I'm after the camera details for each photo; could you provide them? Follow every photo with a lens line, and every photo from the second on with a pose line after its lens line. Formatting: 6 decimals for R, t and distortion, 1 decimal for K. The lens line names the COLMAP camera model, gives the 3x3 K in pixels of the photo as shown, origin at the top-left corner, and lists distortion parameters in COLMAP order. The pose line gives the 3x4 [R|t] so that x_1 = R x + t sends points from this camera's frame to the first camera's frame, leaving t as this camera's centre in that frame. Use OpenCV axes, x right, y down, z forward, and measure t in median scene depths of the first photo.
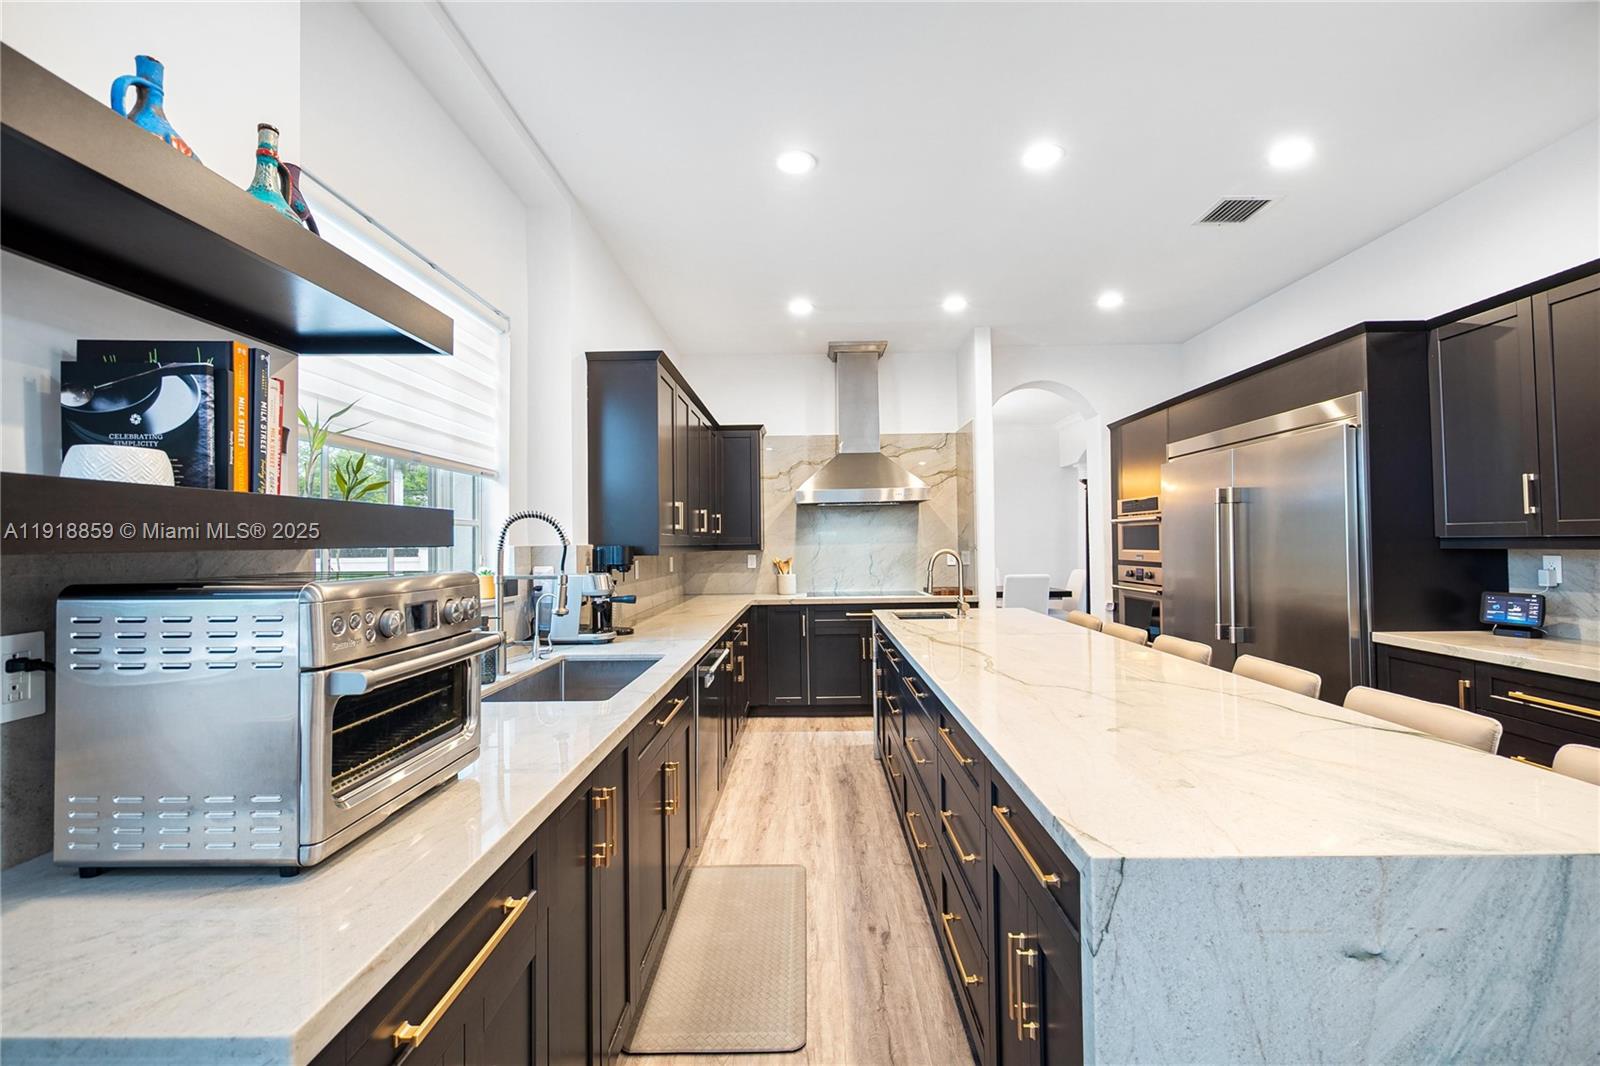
lens RADIAL K [[693.0, 0, 809.3], [0, 693.0, 532.7], [0, 0, 1]] dist [-0.001055, -0.000977]
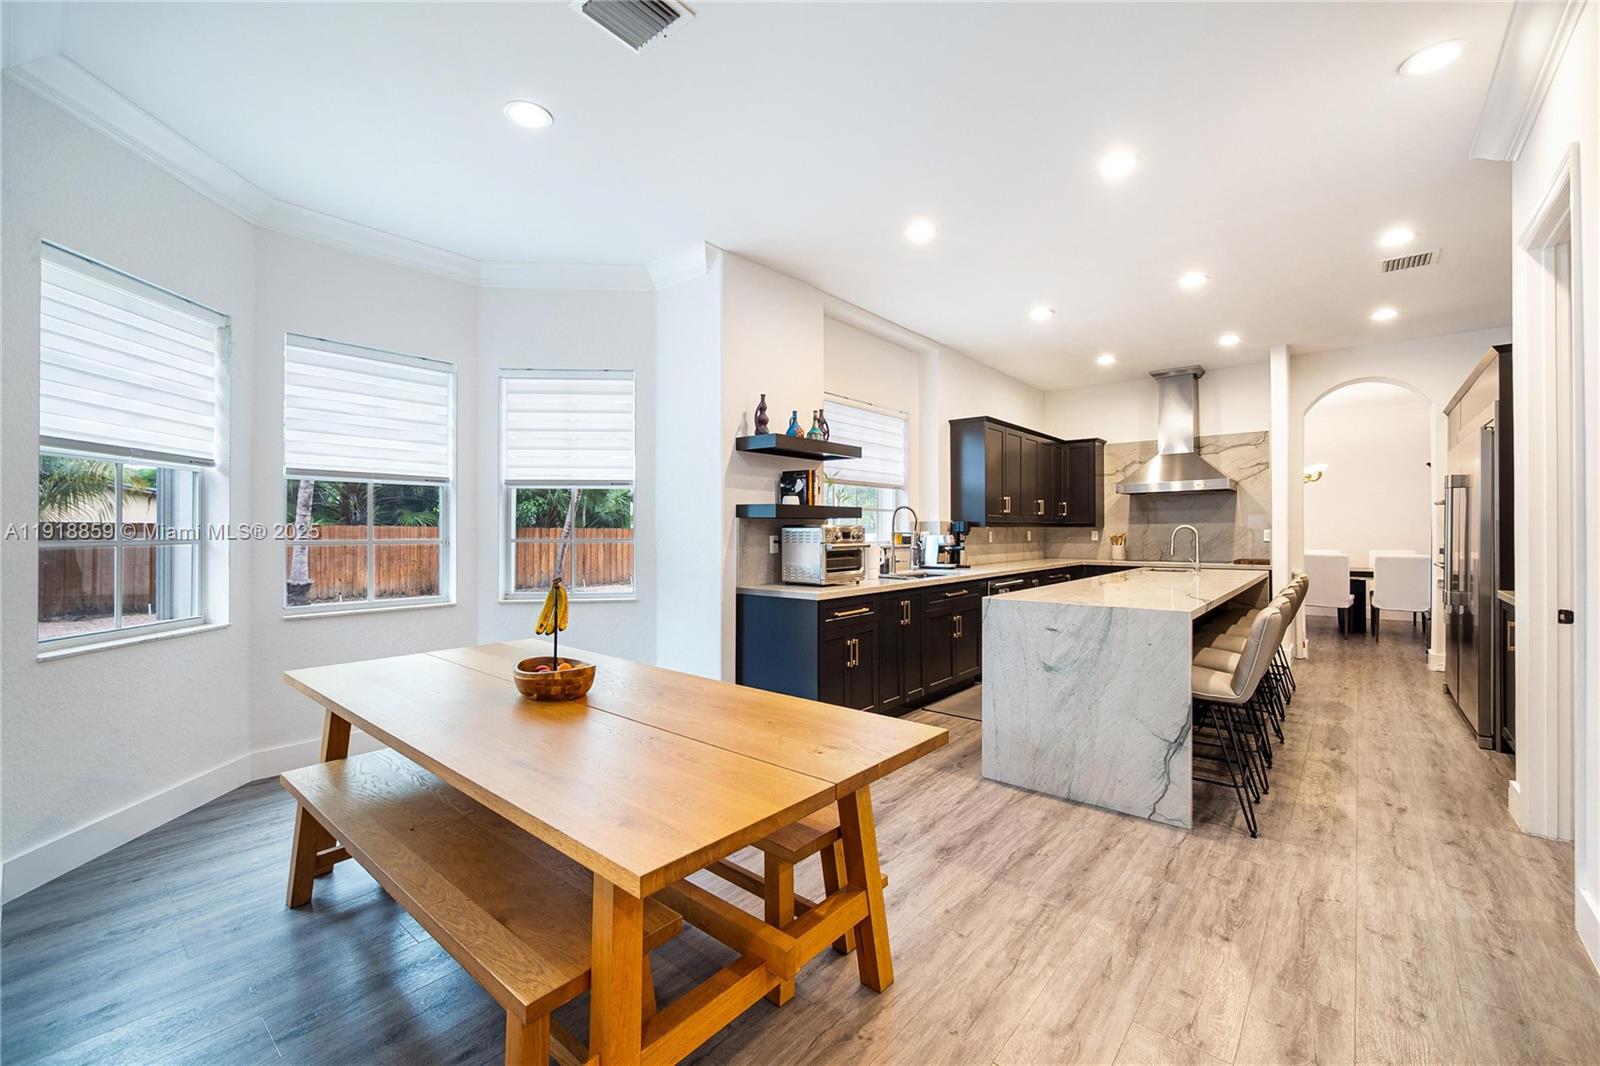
lens RADIAL K [[662.1, 0, 812.2], [0, 662.1, 525.2], [0, 0, 1]] dist [-0.001469, -0.001136]
pose [[0.775833, 0.005478, -0.630914, 0.615686], [0.002876, 0.999921, 0.012218, 0.005788], [0.630931, -0.011294, 0.775756, -0.755767]]
